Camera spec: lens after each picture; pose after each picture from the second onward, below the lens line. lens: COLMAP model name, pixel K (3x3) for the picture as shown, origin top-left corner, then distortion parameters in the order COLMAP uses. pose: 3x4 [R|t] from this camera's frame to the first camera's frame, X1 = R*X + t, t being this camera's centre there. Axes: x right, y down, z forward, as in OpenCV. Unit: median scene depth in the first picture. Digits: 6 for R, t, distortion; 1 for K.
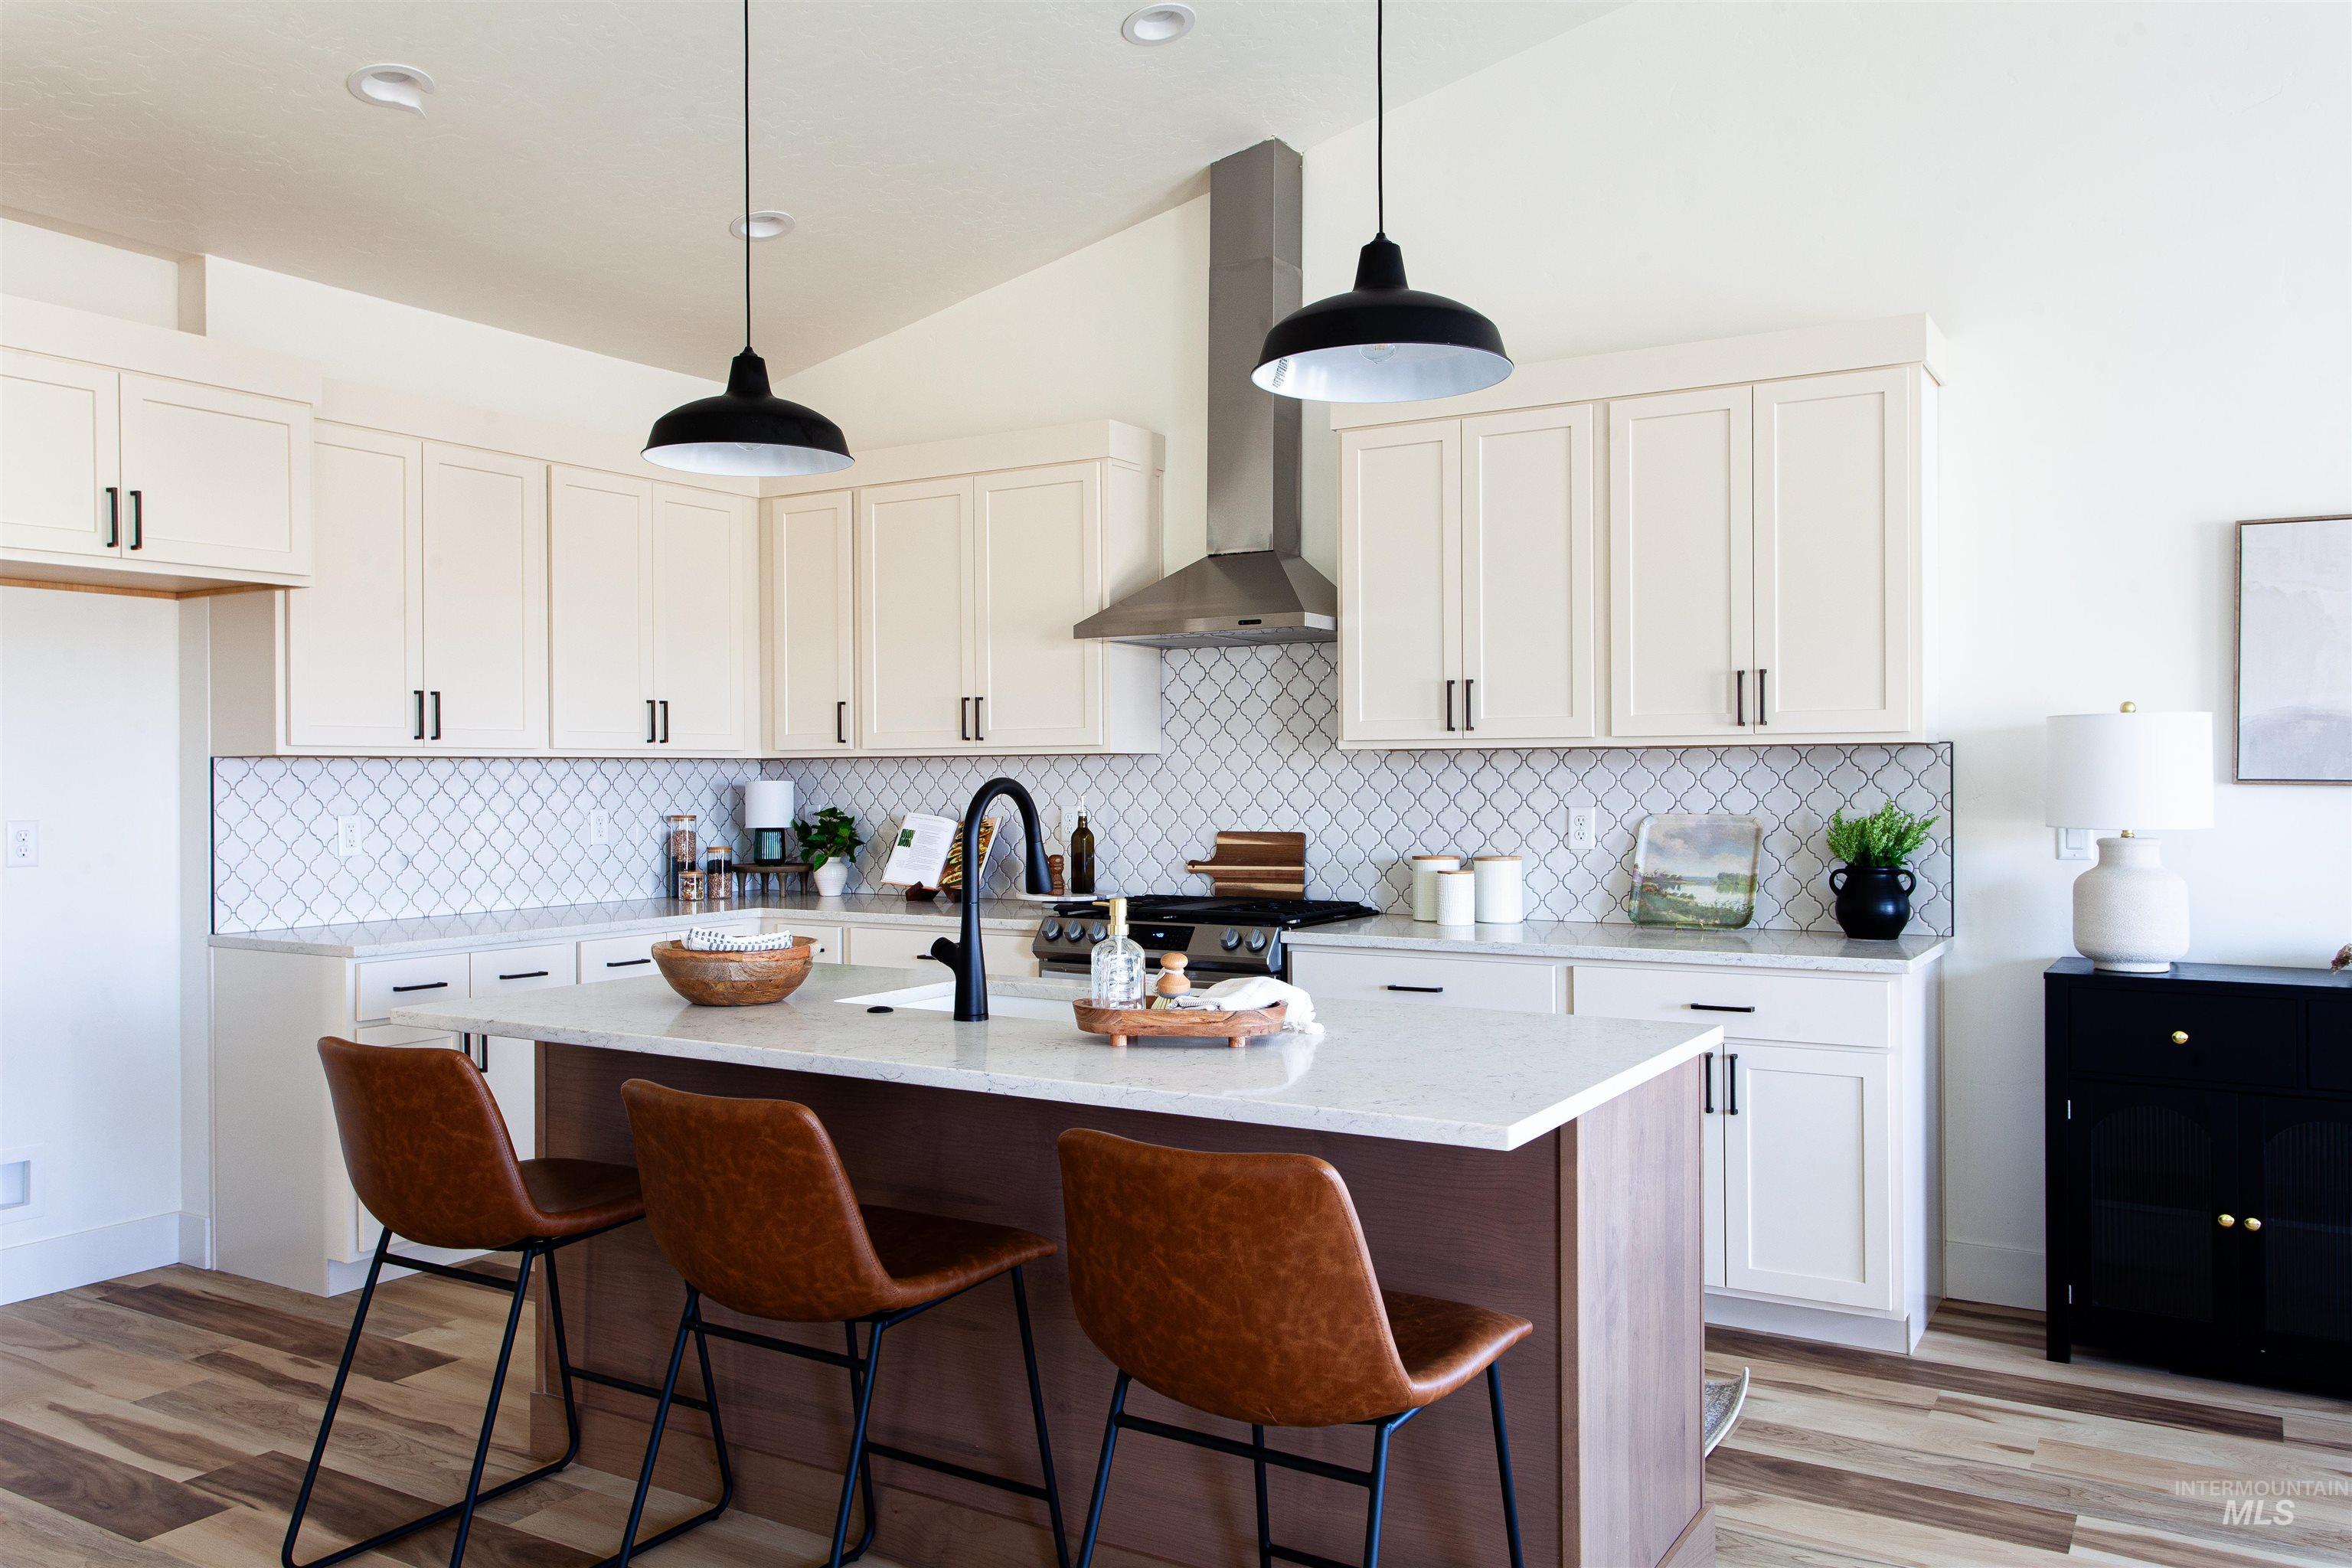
lens RADIAL K [[1754.6, 0, 1155.7], [0, 1754.6, 783.2], [0, 0, 1]] dist [0.008084, -0.004779]
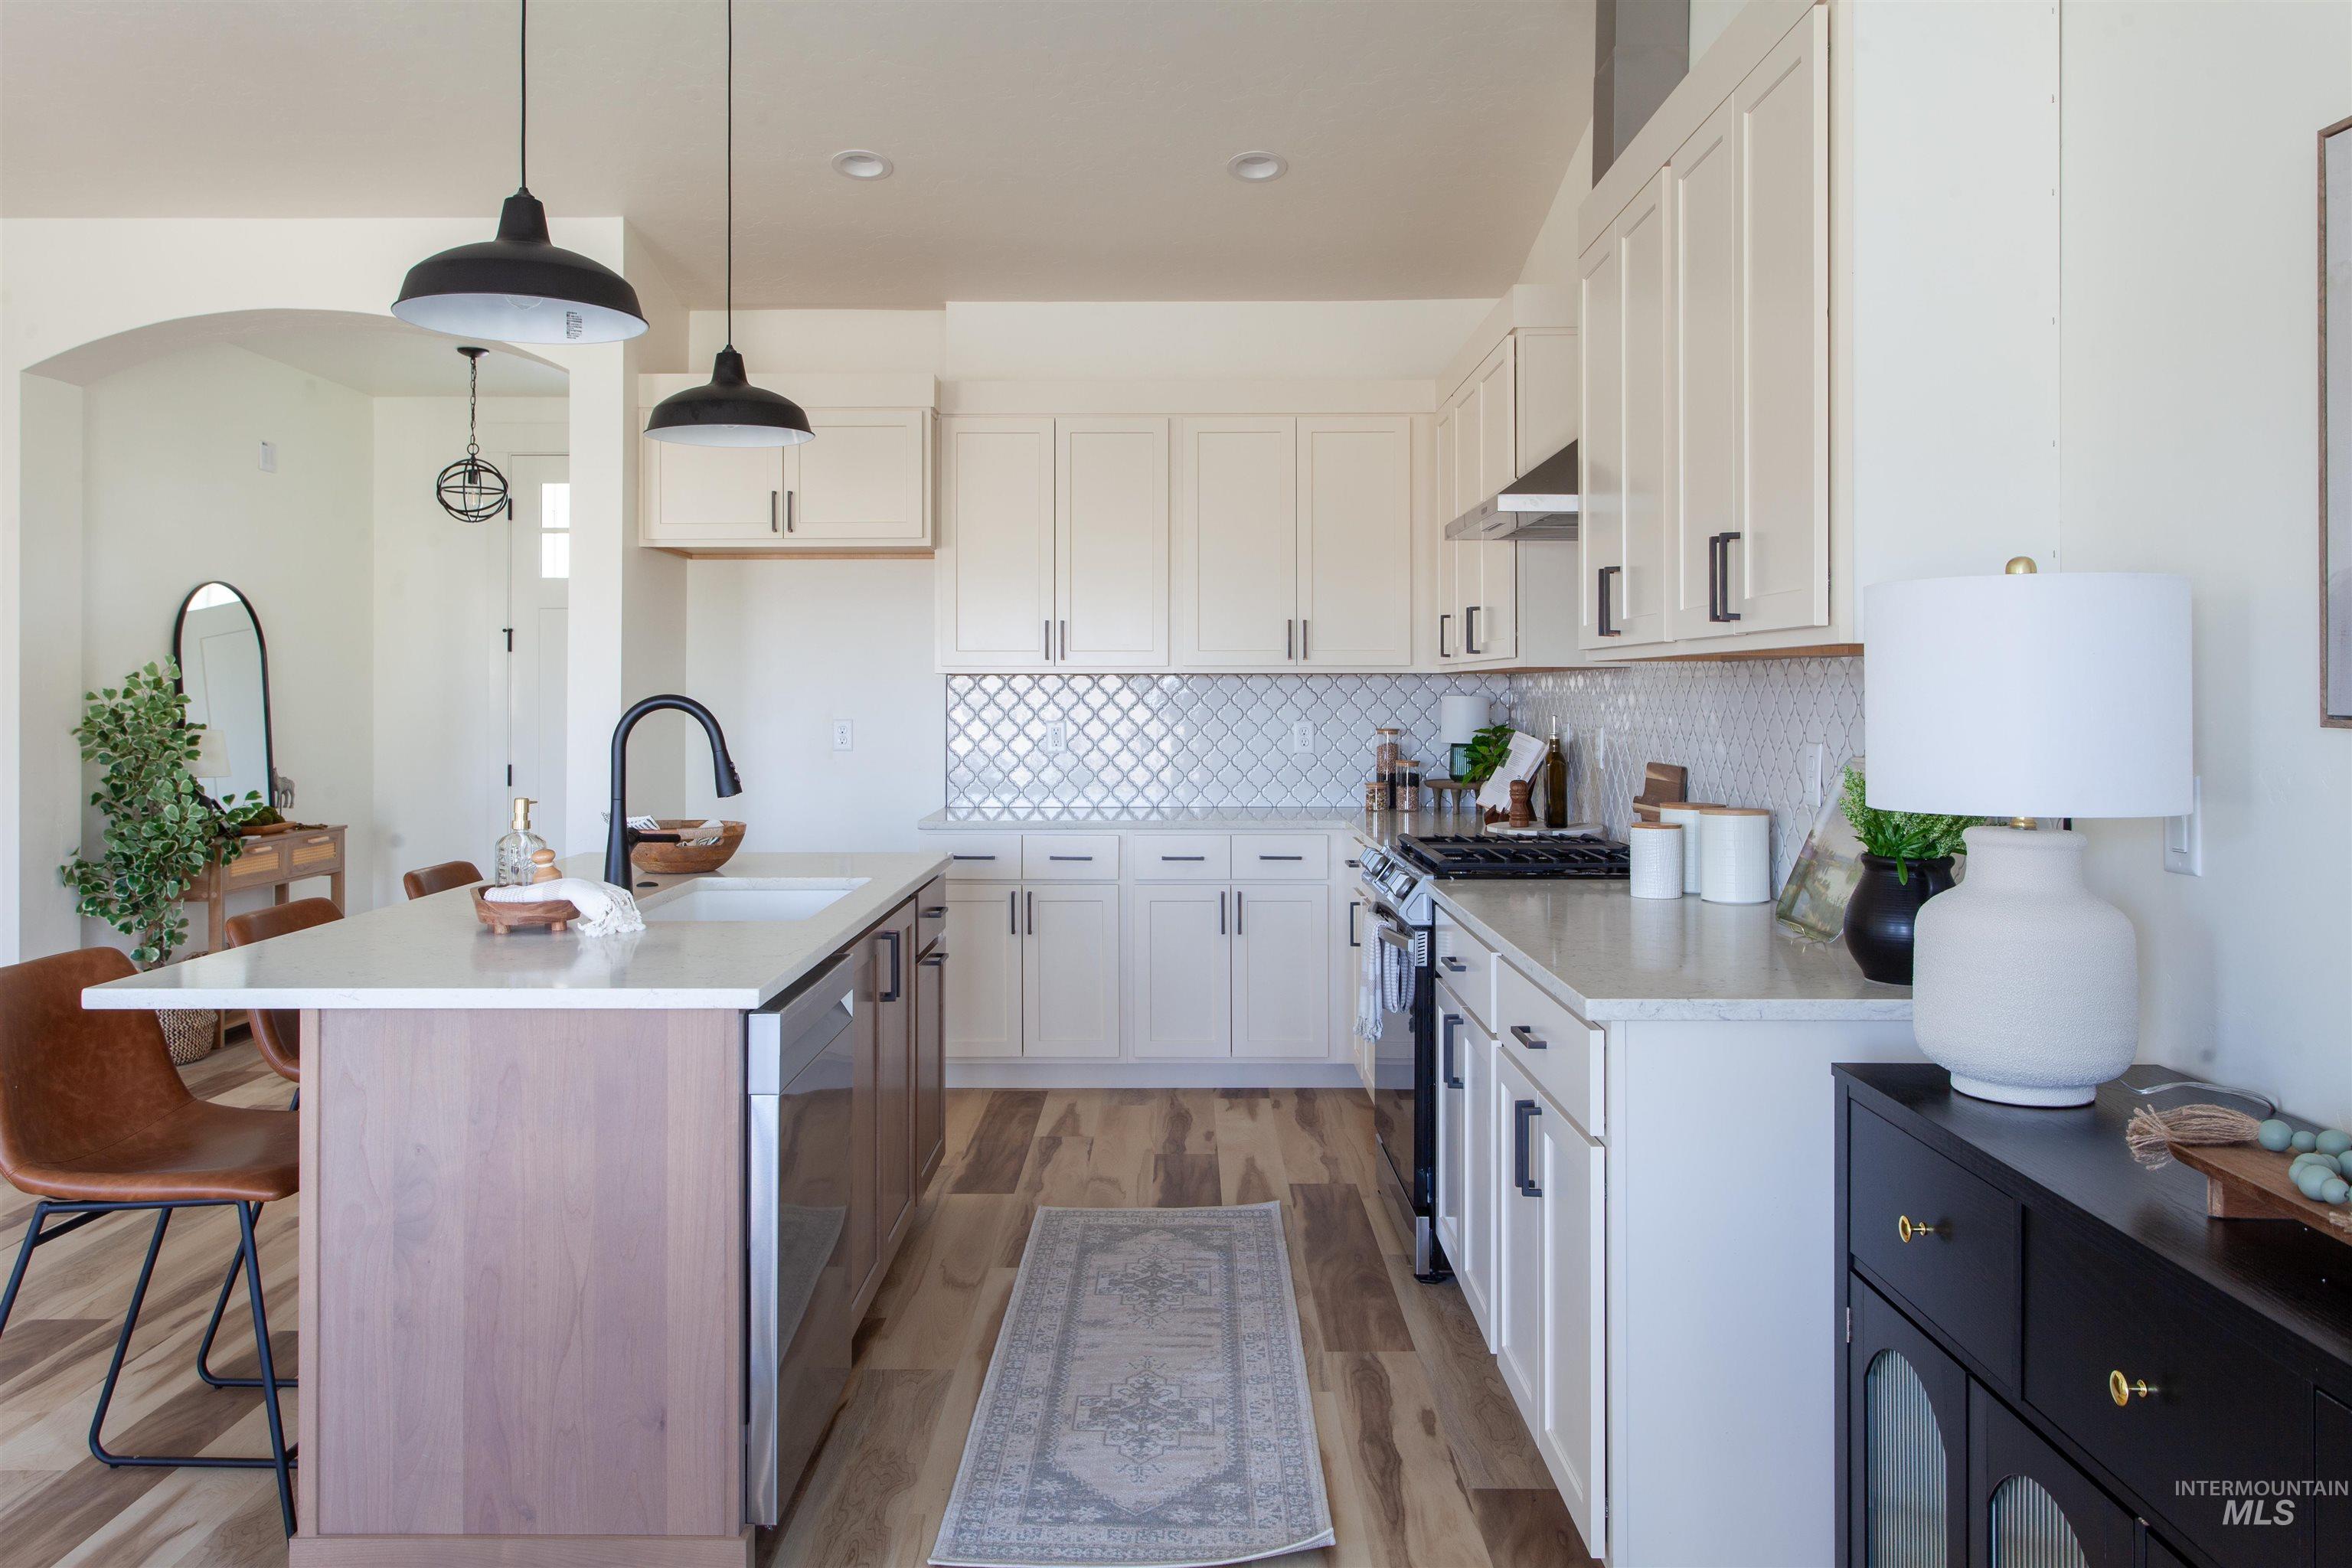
lens RADIAL K [[1797.8, 0, 1172.0], [0, 1797.8, 679.8], [0, 0, 1]] dist [0.028024, -0.003782]
pose [[0.522591, 0.001026, -0.852583, 0.764720], [-0.007143, 0.999969, -0.003174, -0.008275], [0.852554, 0.007748, 0.522583, 0.451404]]
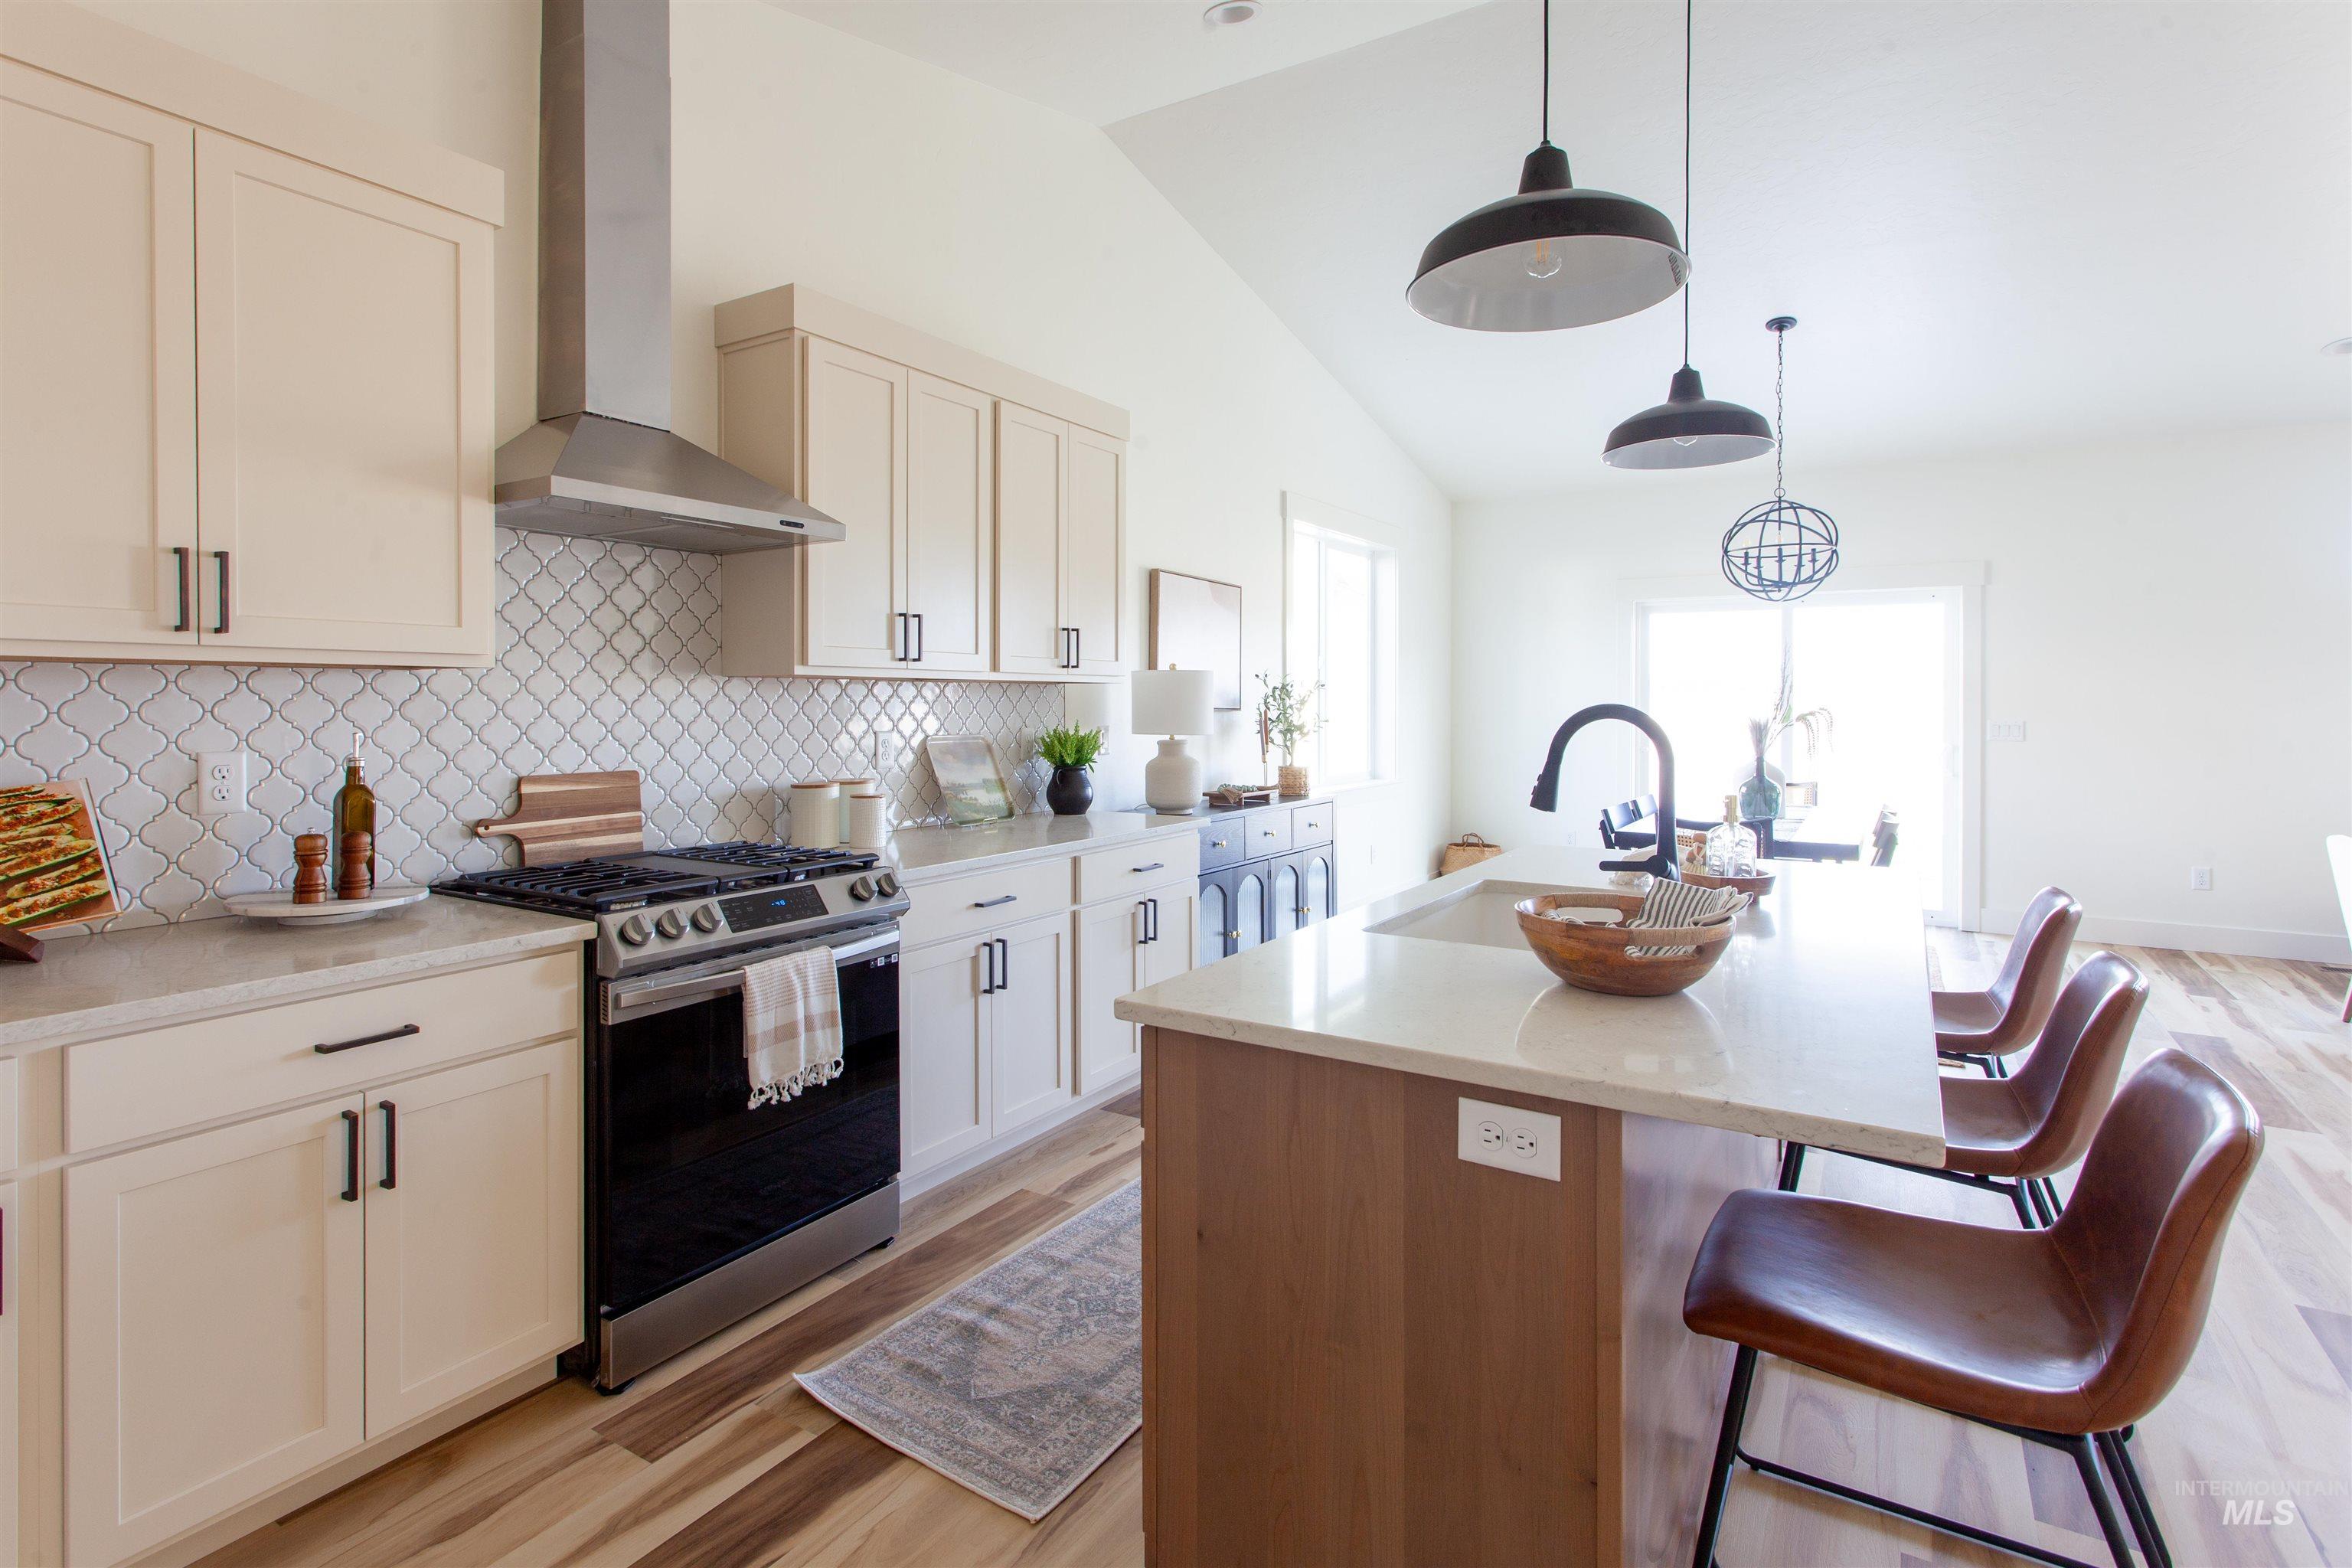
lens RADIAL K [[1165.7, 0, 1177.5], [0, 1165.7, 710.6], [0, 0, 1]] dist [0.002468, 0.000217]
pose [[0.000112, -0.002418, 0.999997, -0.557133], [0.003805, 0.999990, 0.002417, -0.001000], [-0.999993, 0.003804, 0.000121, 0.870281]]
